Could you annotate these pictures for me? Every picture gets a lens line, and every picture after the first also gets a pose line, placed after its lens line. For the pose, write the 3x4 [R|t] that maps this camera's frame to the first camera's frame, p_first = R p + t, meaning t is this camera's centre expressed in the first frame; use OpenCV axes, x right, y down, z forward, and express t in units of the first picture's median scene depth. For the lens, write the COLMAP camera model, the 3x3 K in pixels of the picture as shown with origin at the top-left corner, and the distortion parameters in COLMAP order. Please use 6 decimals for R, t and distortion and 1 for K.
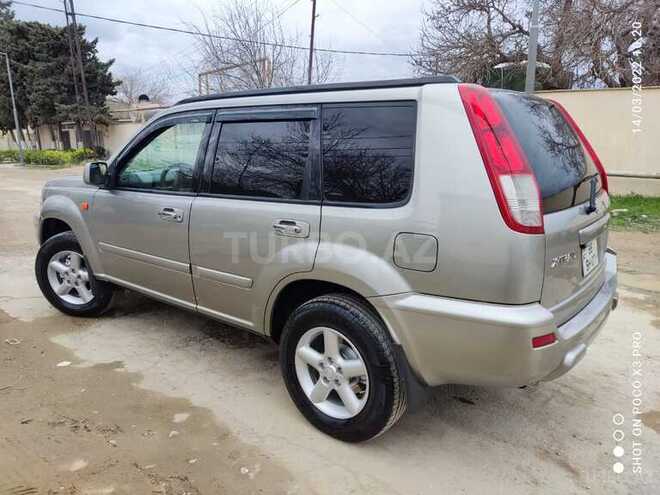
lens RADIAL K [[494.9, 0, 331.4], [0, 494.9, 247.2], [0, 0, 1]] dist [0.067773, -0.083442]
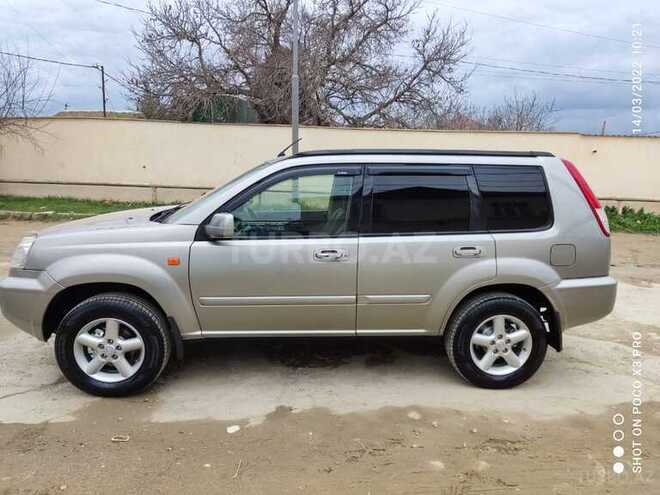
lens RADIAL K [[494.9, 0, 332.0], [0, 494.9, 248.7], [0, 0, 1]] dist [0.067773, -0.083442]
pose [[0.725405, -0.112535, 0.679060, -1.356437], [0.126737, 0.991514, 0.028928, -0.141178], [-0.676553, 0.065078, 0.733512, 0.231568]]
